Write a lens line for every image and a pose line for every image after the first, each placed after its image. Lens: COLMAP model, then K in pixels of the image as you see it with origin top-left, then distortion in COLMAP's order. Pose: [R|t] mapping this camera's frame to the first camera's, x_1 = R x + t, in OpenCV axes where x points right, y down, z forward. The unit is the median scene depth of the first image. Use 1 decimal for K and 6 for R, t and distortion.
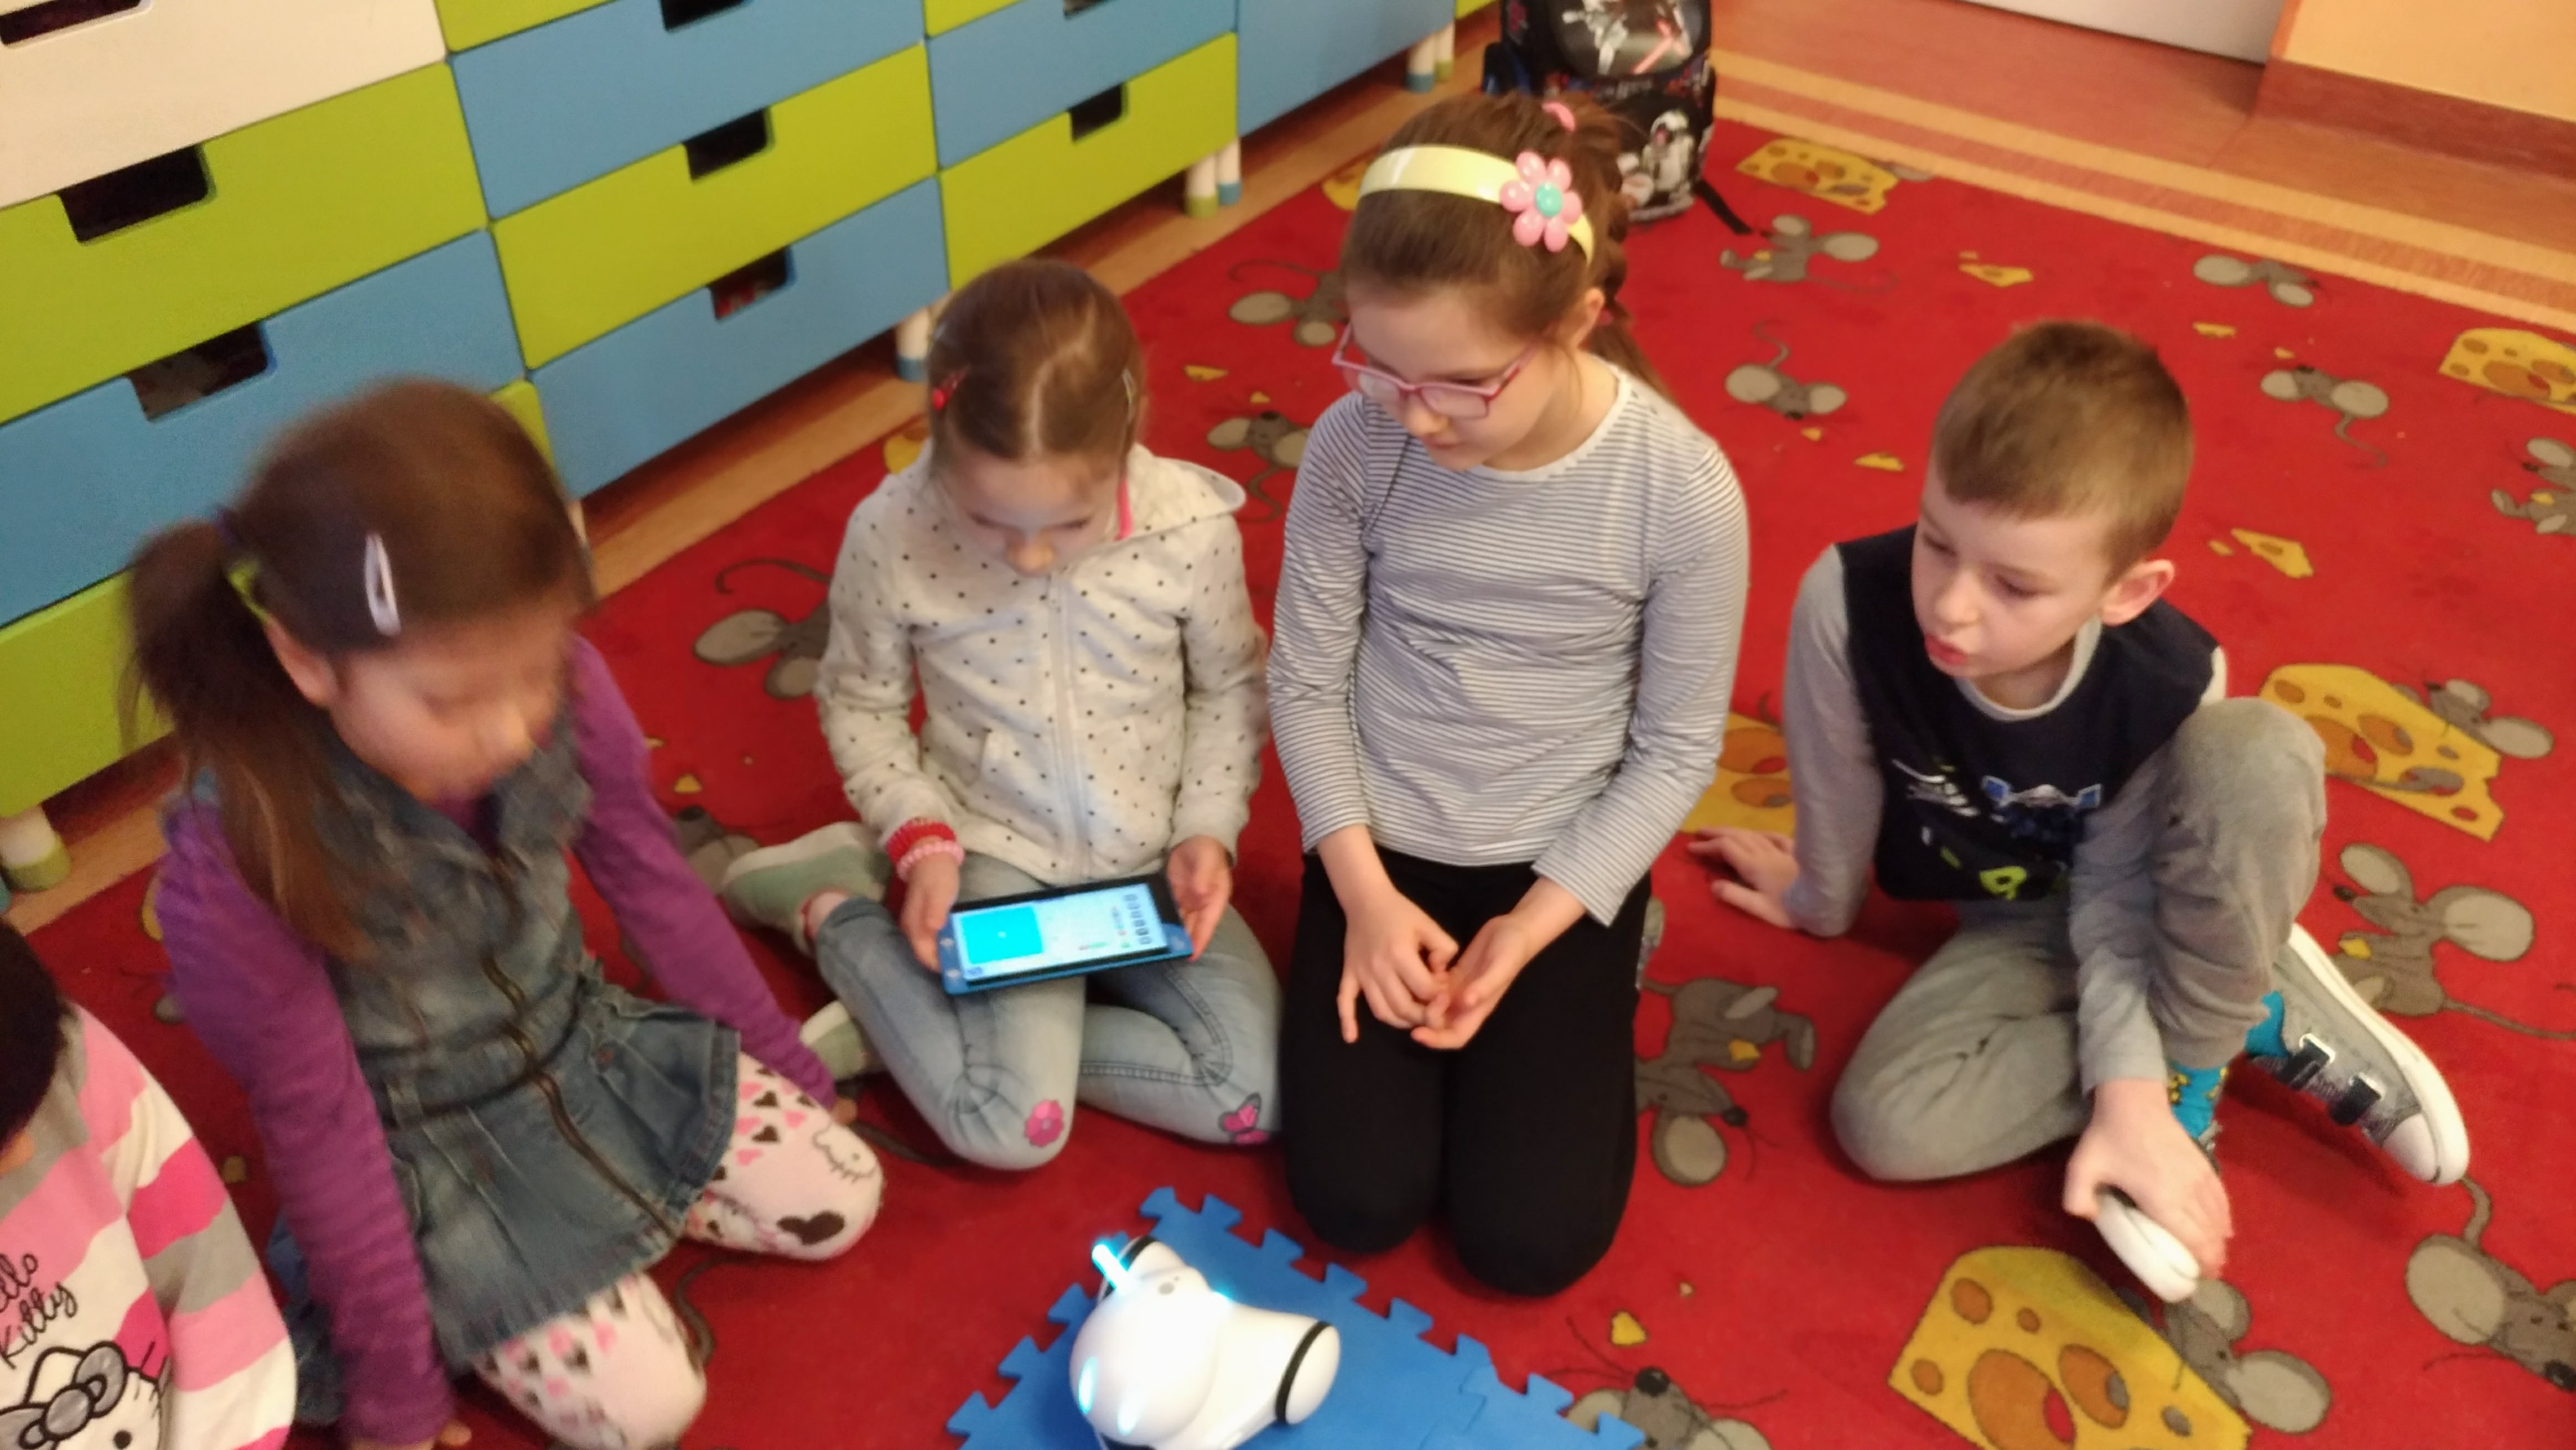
lens RADIAL K [[2038.9, 0, 1235.4], [0, 2038.9, 637.3], [0, 0, 1]] dist [-0.004551, 0.008144]
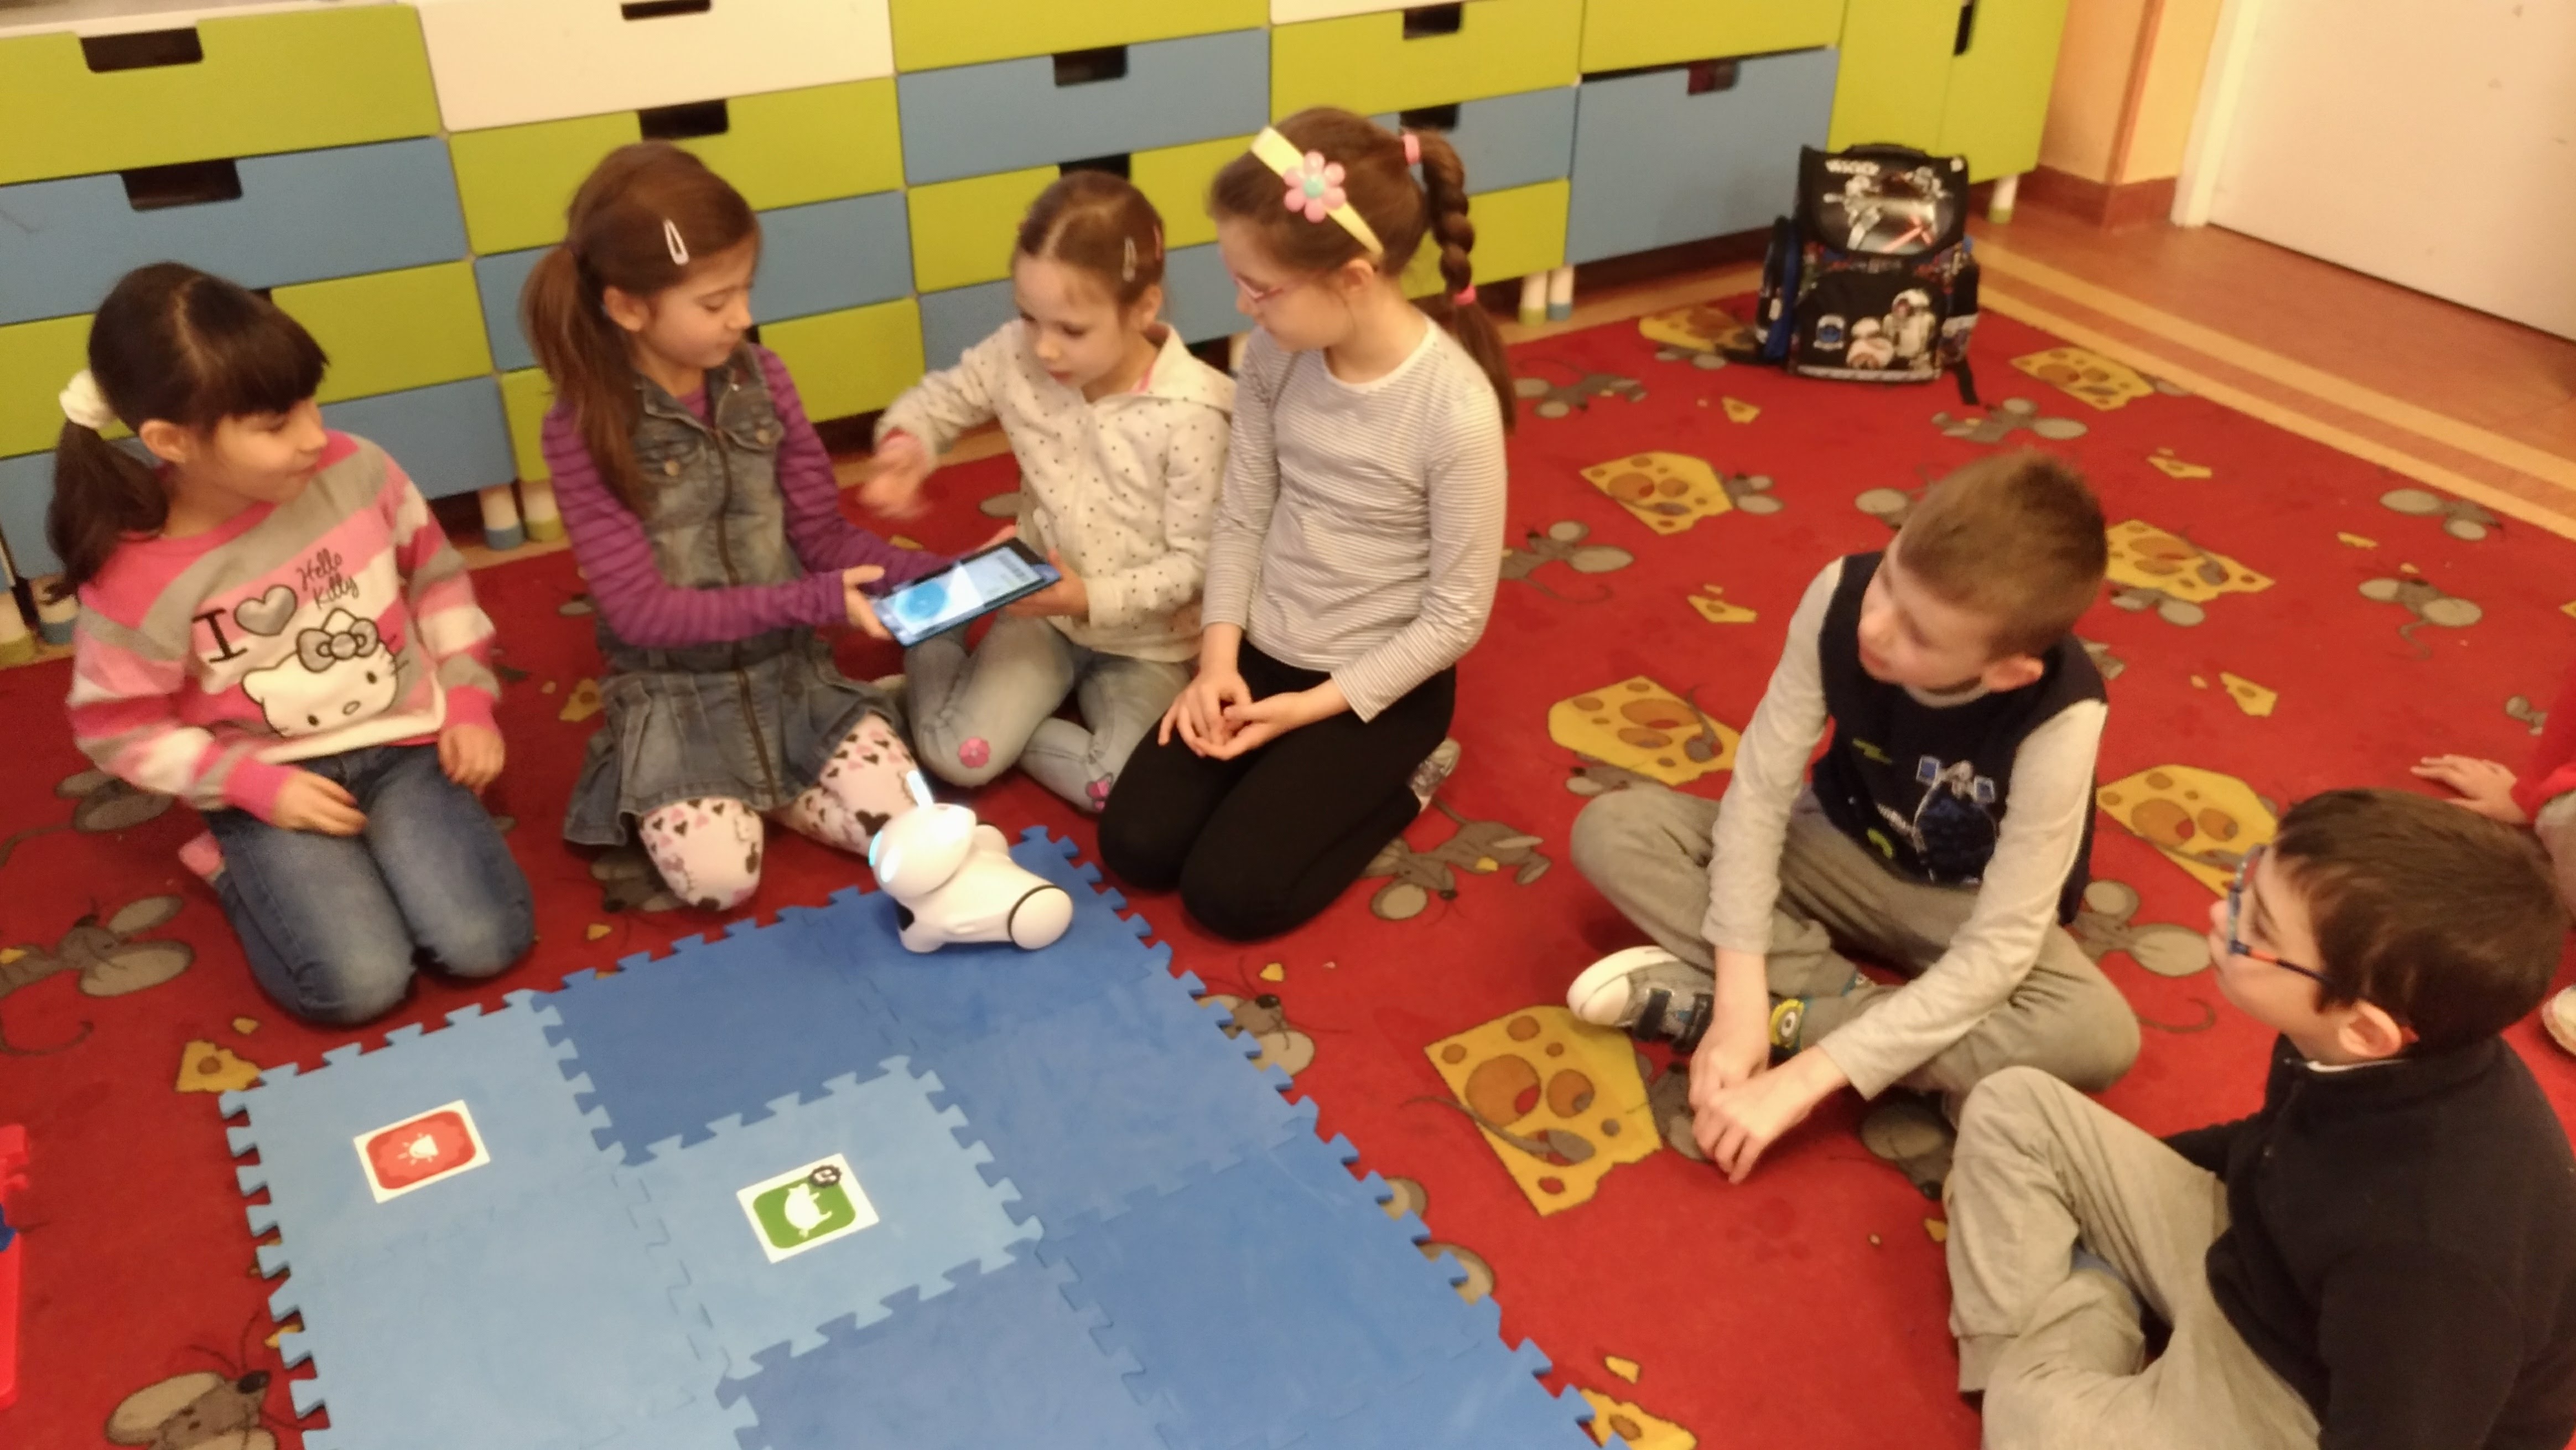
lens RADIAL K [[1971.5, 0, 1280.2], [0, 1971.5, 700.6], [0, 0, 1]] dist [-0.043221, 0.093980]
pose [[0.909584, 0.209512, -0.358833, 0.342052], [-0.241635, 0.969248, -0.046589, 0.116154], [0.338037, 0.129083, 0.932238, -0.156046]]
